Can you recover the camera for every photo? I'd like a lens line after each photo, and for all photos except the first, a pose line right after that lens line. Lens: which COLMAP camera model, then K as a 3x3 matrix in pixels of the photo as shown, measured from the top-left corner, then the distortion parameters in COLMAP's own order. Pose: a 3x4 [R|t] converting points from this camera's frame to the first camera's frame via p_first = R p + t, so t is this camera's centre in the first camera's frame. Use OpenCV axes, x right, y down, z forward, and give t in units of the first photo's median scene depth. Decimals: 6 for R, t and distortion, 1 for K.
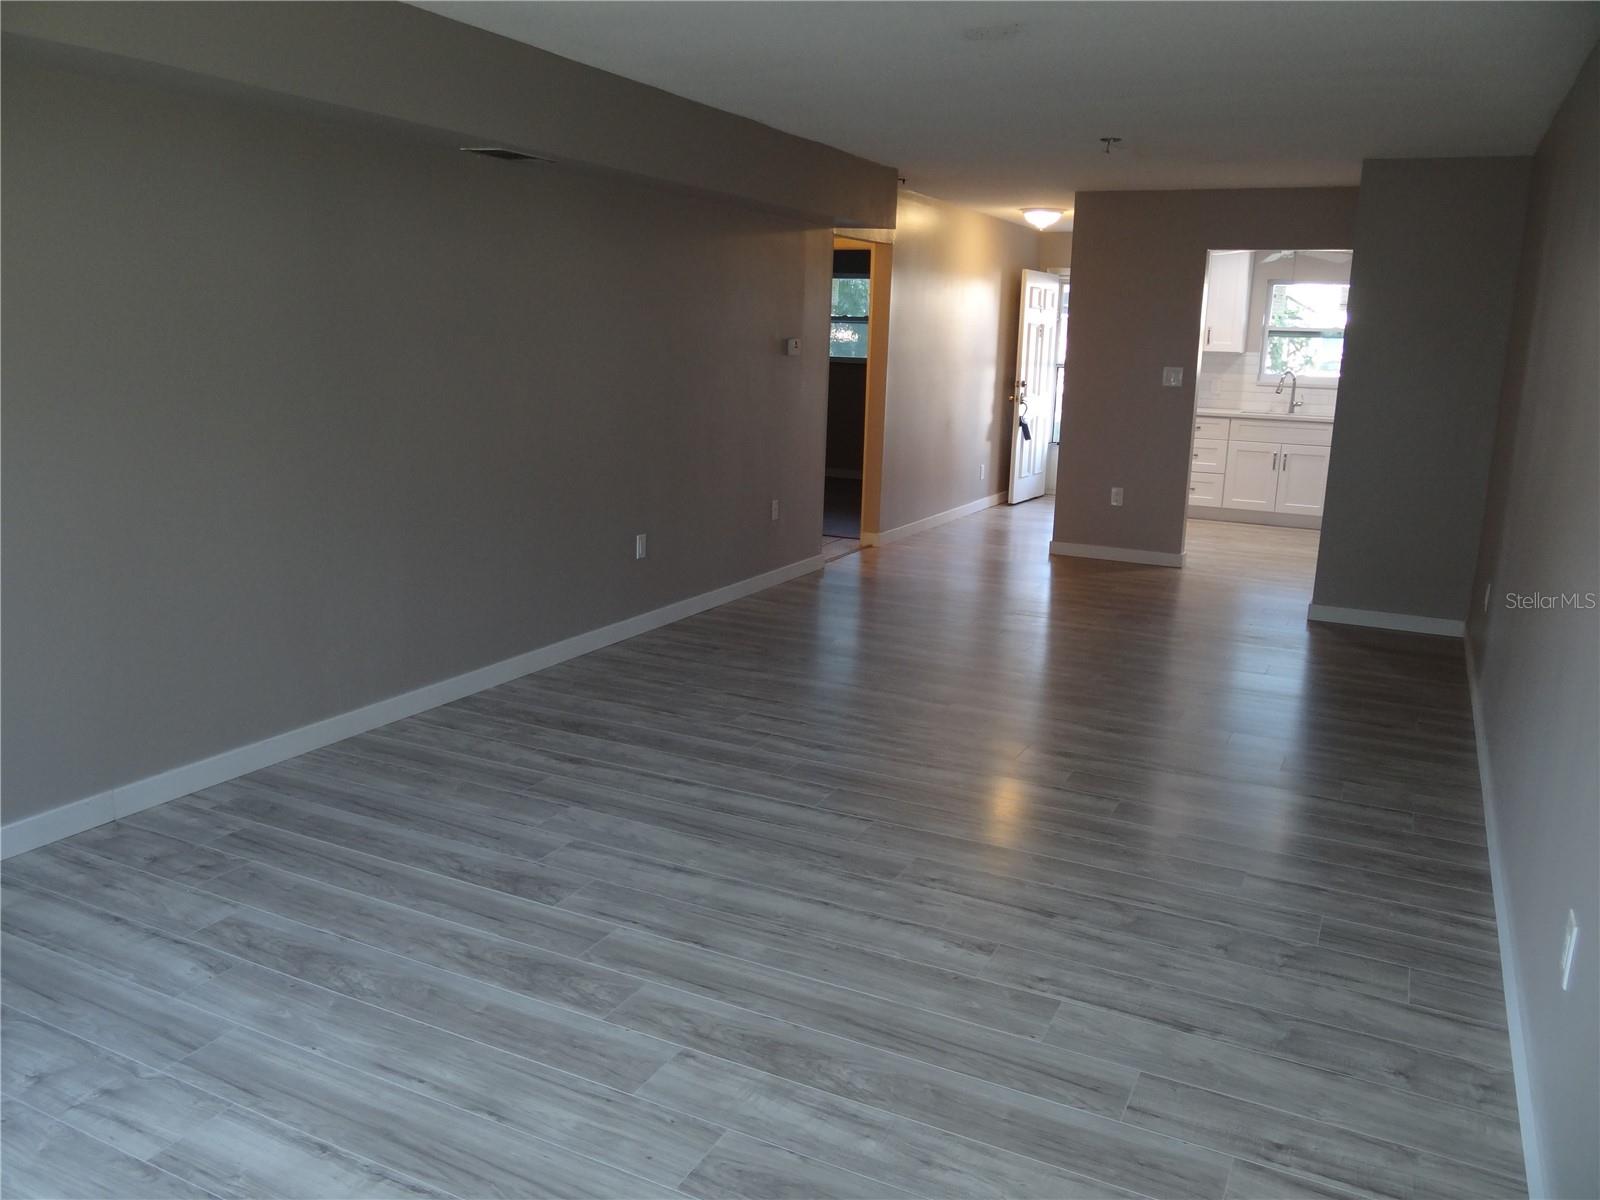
lens RADIAL K [[1239.3, 0, 800.2], [0, 1239.3, 569.6], [0, 0, 1]] dist [-0.035167, -0.002285]
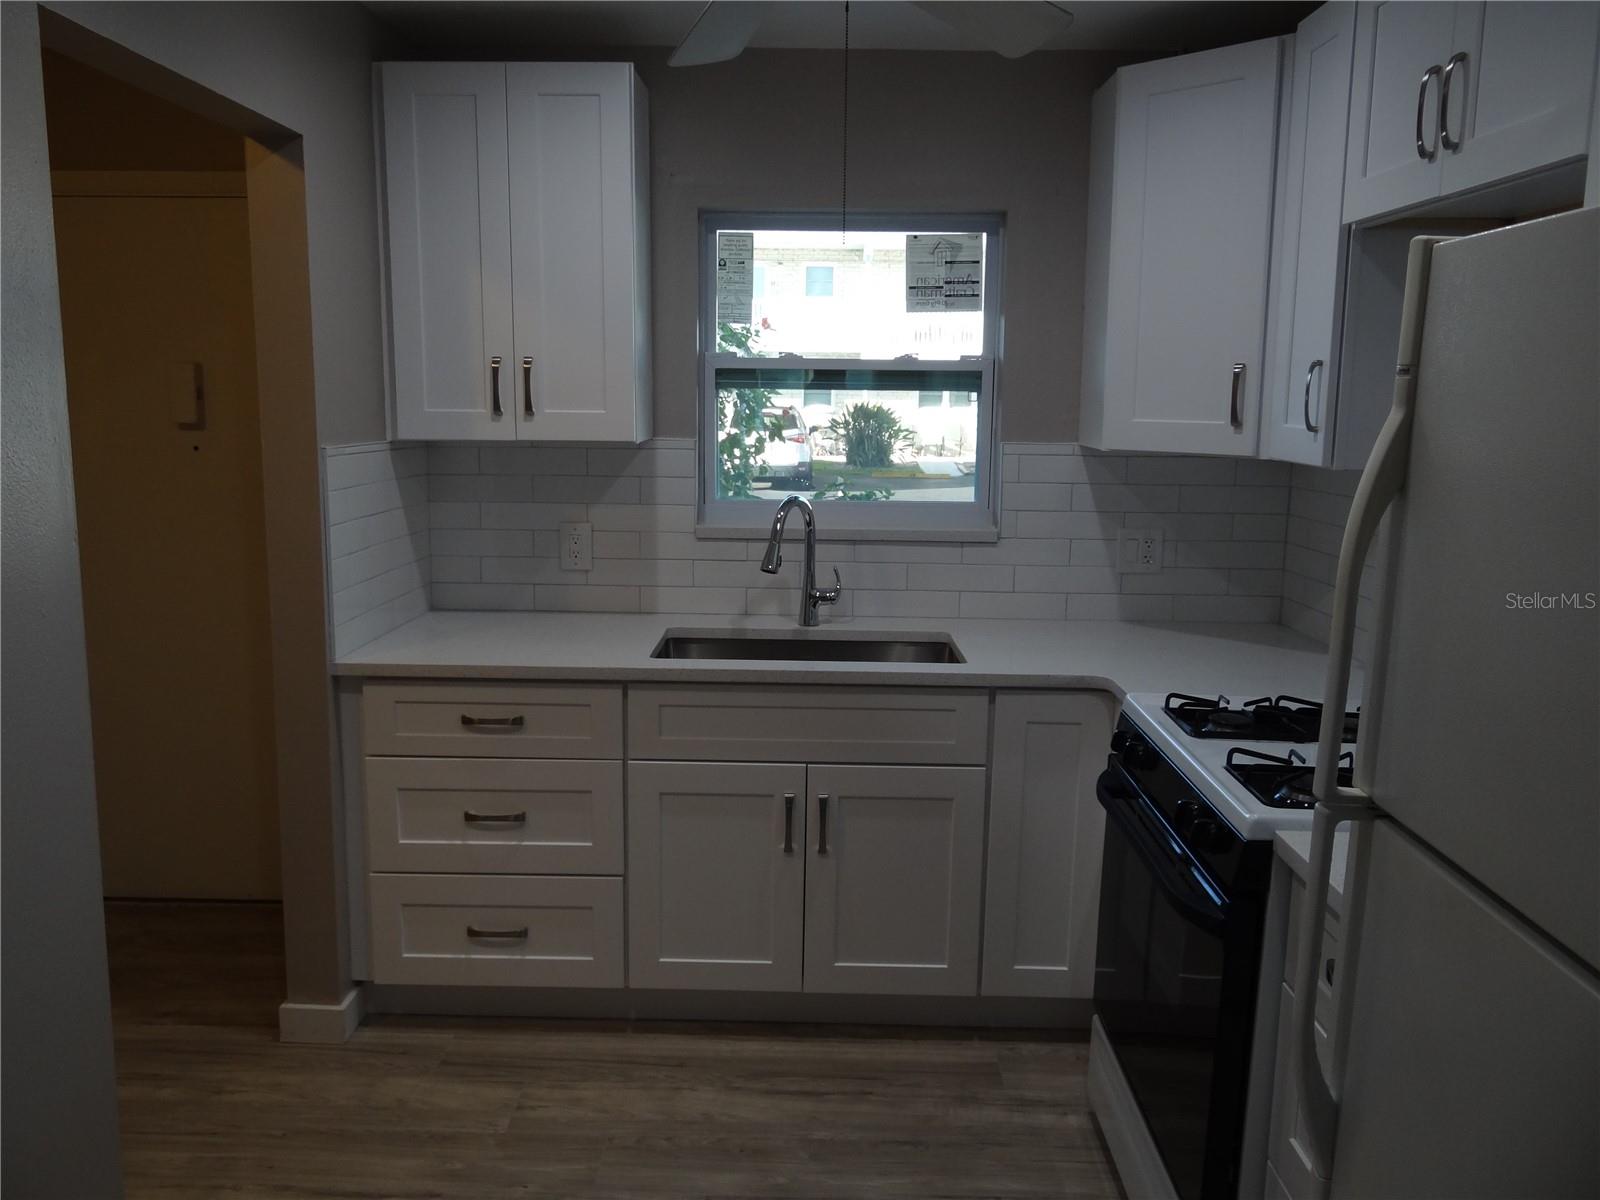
lens RADIAL K [[1239.3, 0, 800.2], [0, 1239.3, 569.6], [0, 0, 1]] dist [-0.035167, -0.002285]
pose [[0.903059, -0.085350, 0.420952, 0.257783], [0.106007, 0.994029, -0.025870, -0.130048], [-0.416230, 0.067986, 0.906714, 0.696030]]
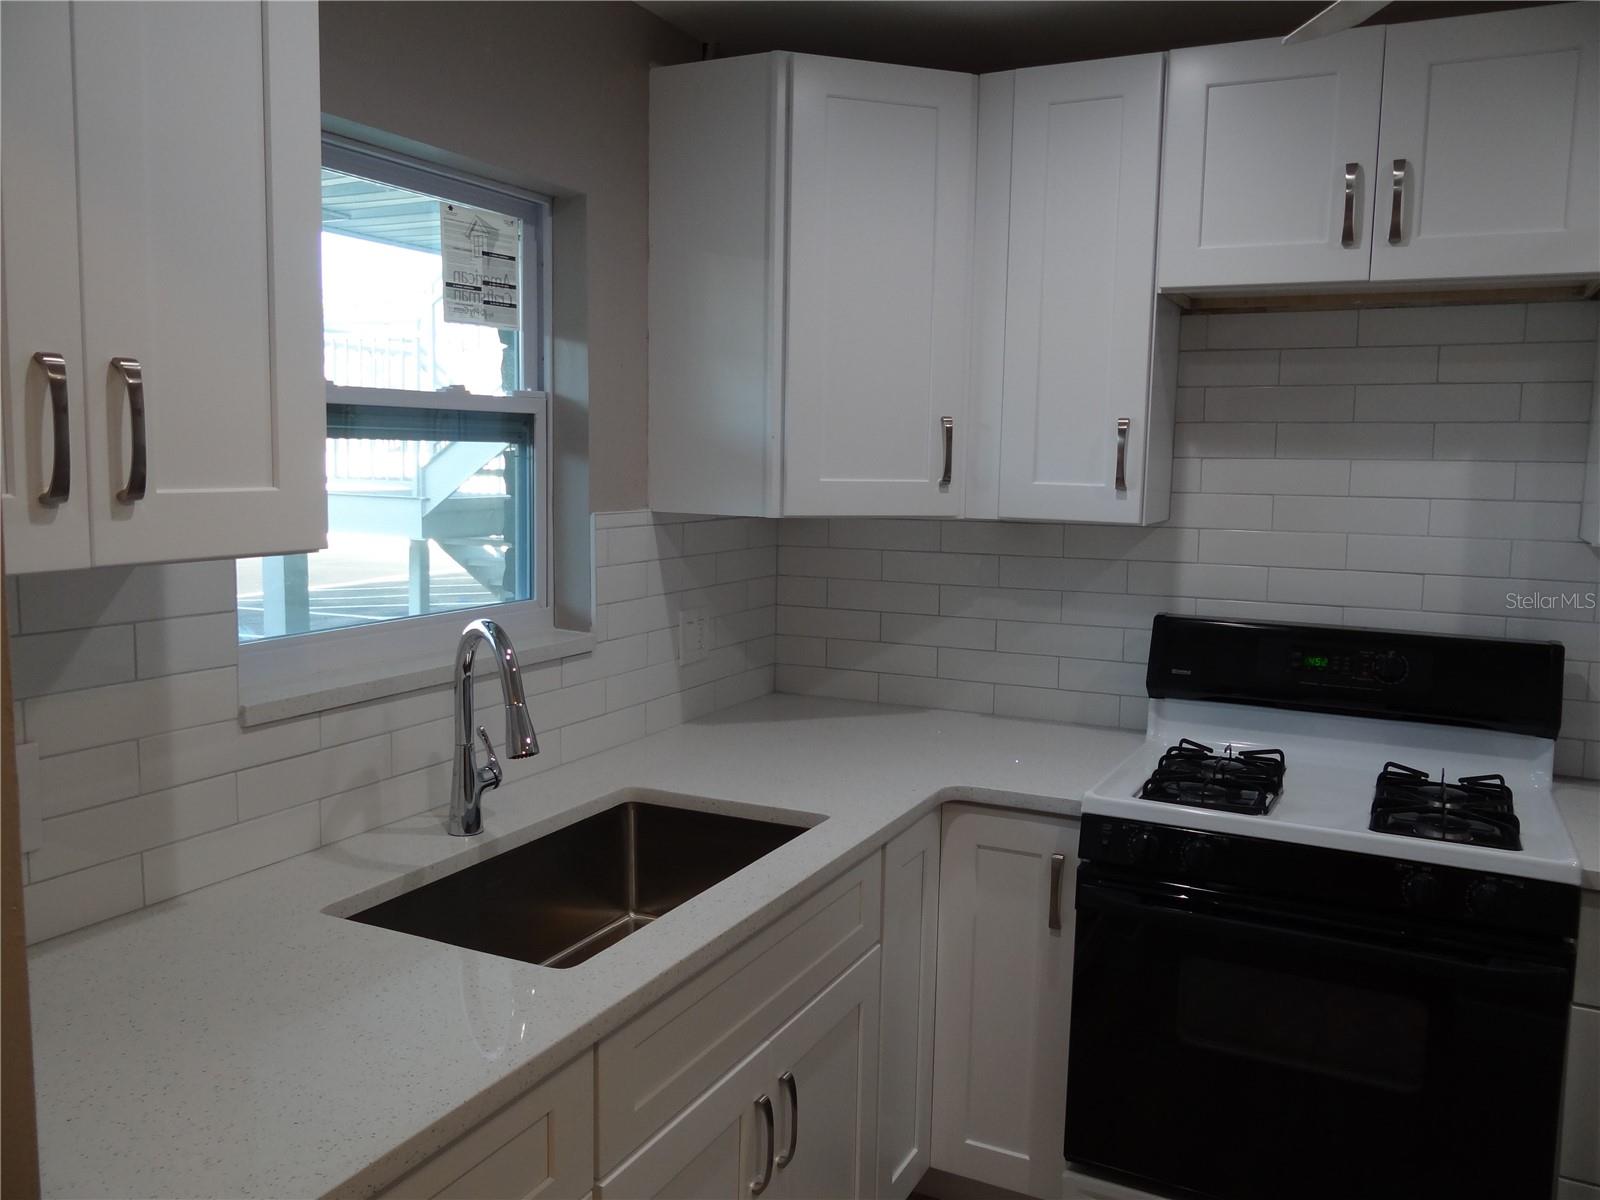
lens RADIAL K [[1239.3, 0, 800.2], [0, 1239.3, 569.6], [0, 0, 1]] dist [-0.035167, -0.002285]
pose [[0.015541, -0.129736, 0.991427, 0.211237], [0.181338, 0.975469, 0.124806, -0.176773], [-0.983298, 0.177844, 0.038686, 0.915128]]
